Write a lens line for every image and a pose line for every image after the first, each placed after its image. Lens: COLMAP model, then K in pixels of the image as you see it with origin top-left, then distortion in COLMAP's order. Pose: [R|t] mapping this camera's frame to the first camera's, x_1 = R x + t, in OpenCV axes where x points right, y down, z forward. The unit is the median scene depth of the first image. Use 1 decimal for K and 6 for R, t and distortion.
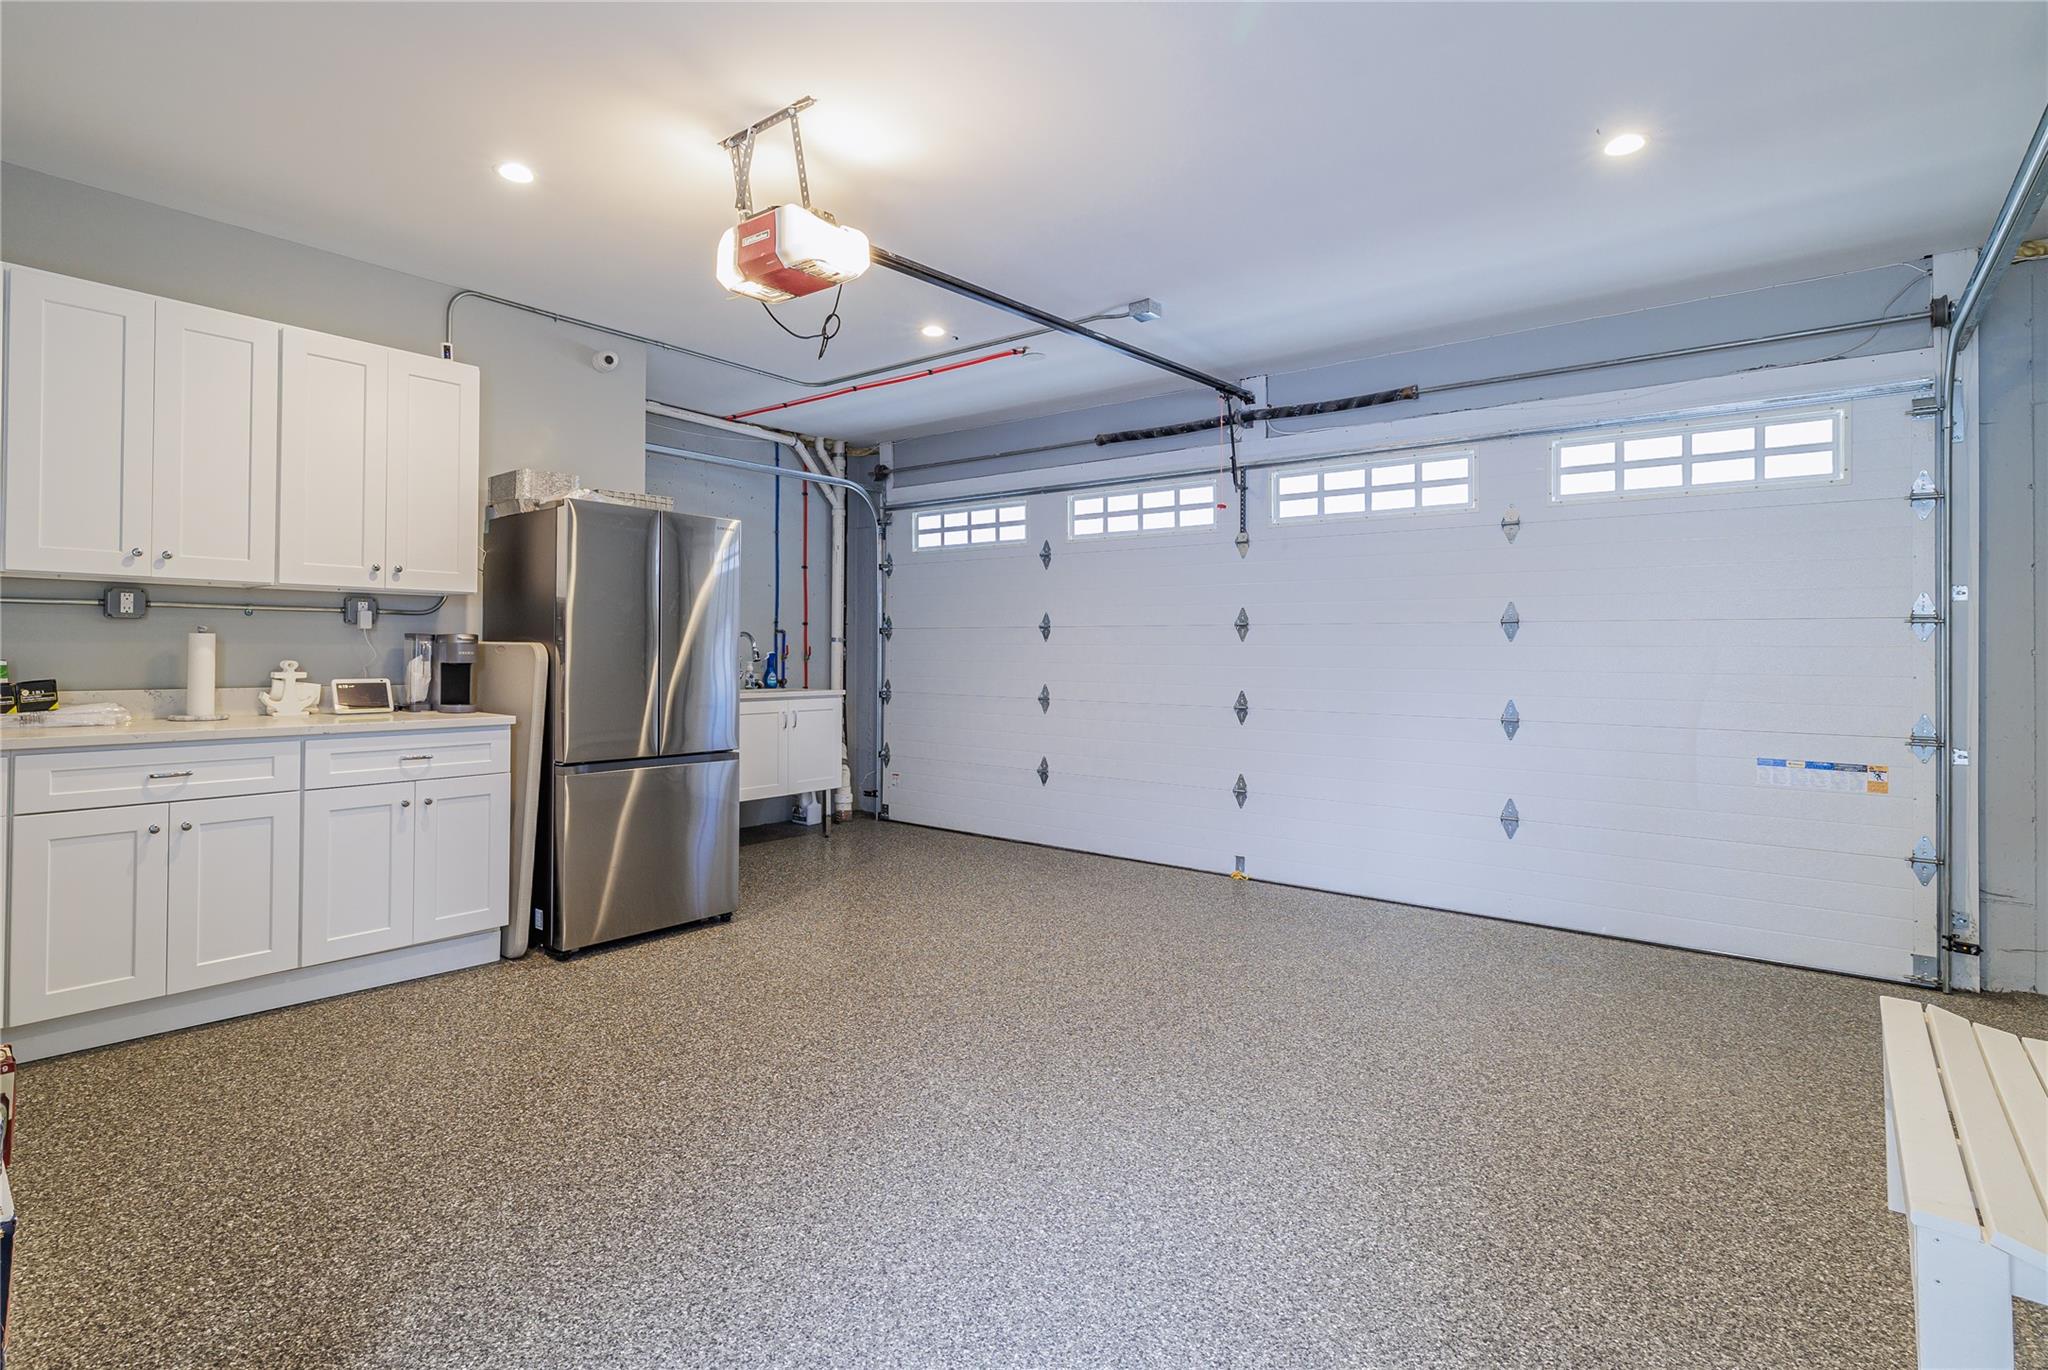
lens RADIAL K [[992.1, 0, 1022.2], [0, 992.1, 665.5], [0, 0, 1]] dist [-0.000672, -0.000120]
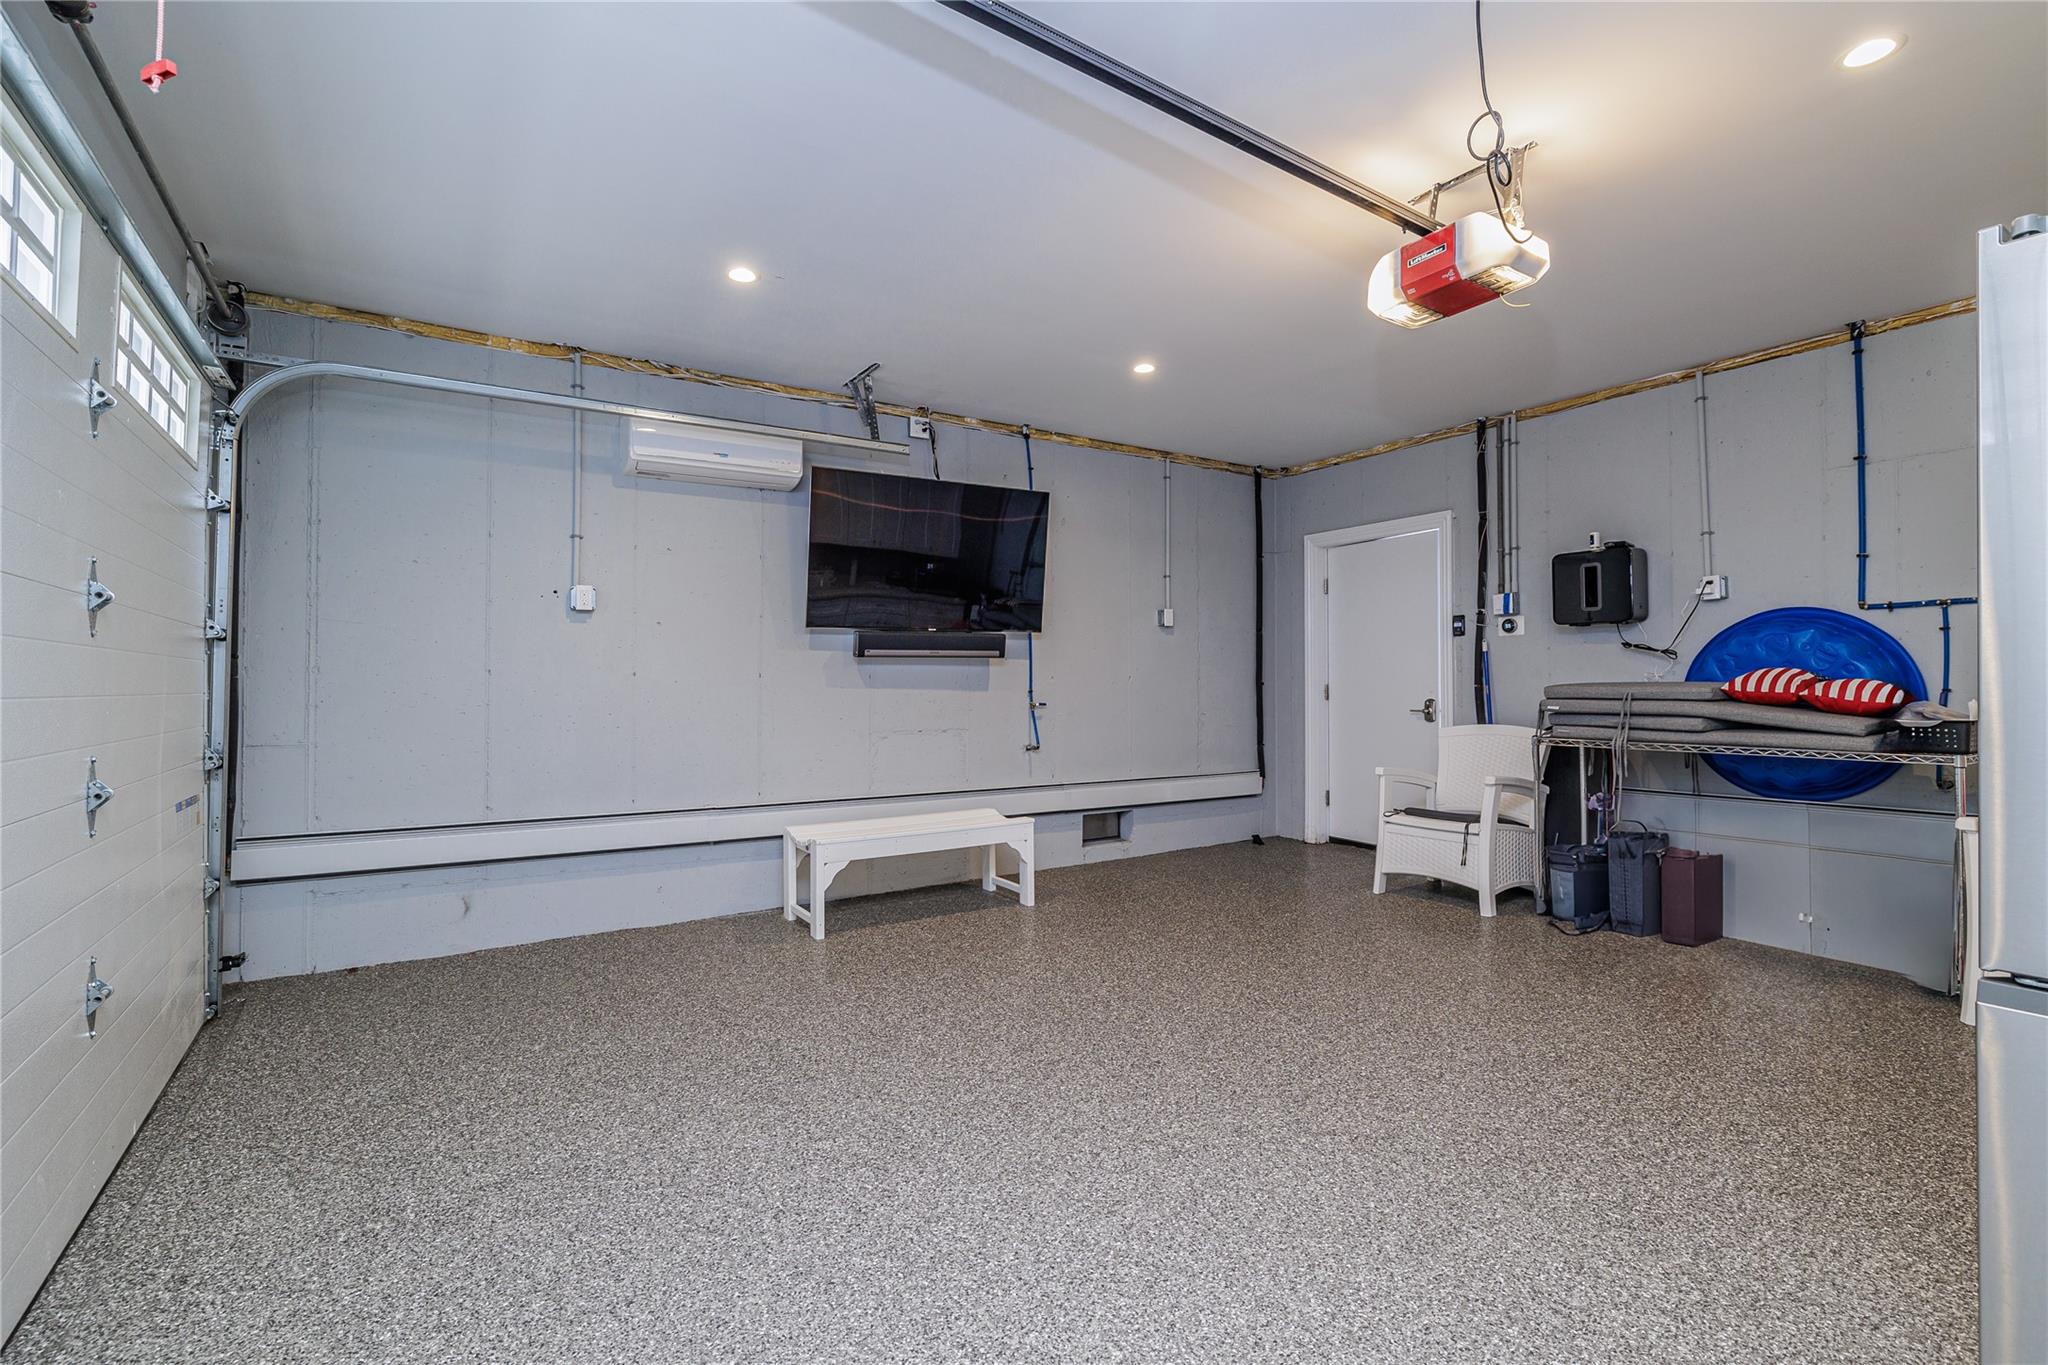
lens RADIAL K [[992.1, 0, 1021.3], [0, 992.1, 676.6], [0, 0, 1]] dist [-0.000672, -0.000120]
pose [[-0.940077, -0.003356, 0.340946, -0.164644], [-0.001783, 0.999986, 0.004925, -0.010074], [-0.340958, 0.004022, -0.940070, 2.073906]]
